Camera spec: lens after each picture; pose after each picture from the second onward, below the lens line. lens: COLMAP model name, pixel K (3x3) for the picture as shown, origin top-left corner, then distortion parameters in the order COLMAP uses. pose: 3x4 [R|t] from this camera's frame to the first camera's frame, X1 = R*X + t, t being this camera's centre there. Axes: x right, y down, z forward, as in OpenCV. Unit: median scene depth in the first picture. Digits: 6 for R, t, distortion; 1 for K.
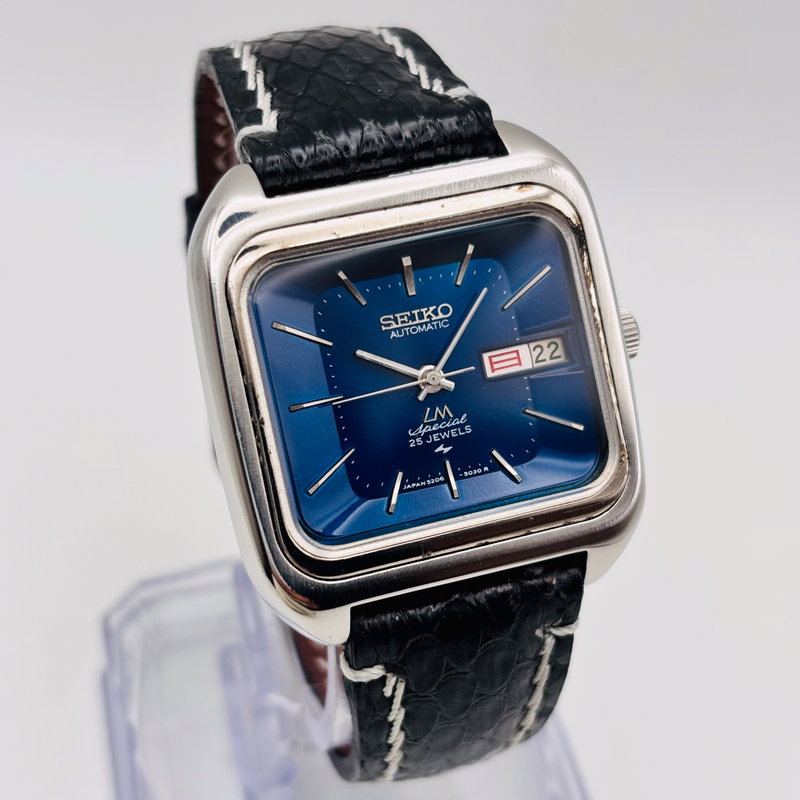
lens RADIAL K [[1642.1, 0, 401.3], [0, 1642.1, 399.8], [0, 0, 1]] dist [0.077247, 0.000000]
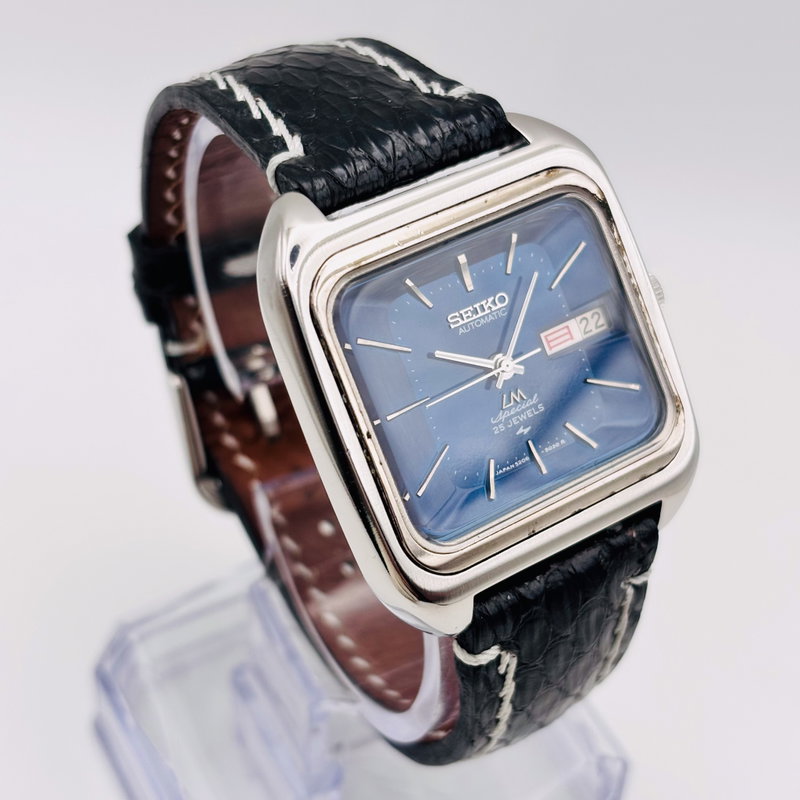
lens RADIAL K [[1642.1, 0, 396.8], [0, 1642.1, 403.0], [0, 0, 1]] dist [0.077247, 0.000000]
pose [[0.962968, -0.179706, 0.200993, -0.254637], [0.177188, 0.983701, 0.030599, -0.032876], [-0.203216, 0.006148, 0.979115, -0.009901]]
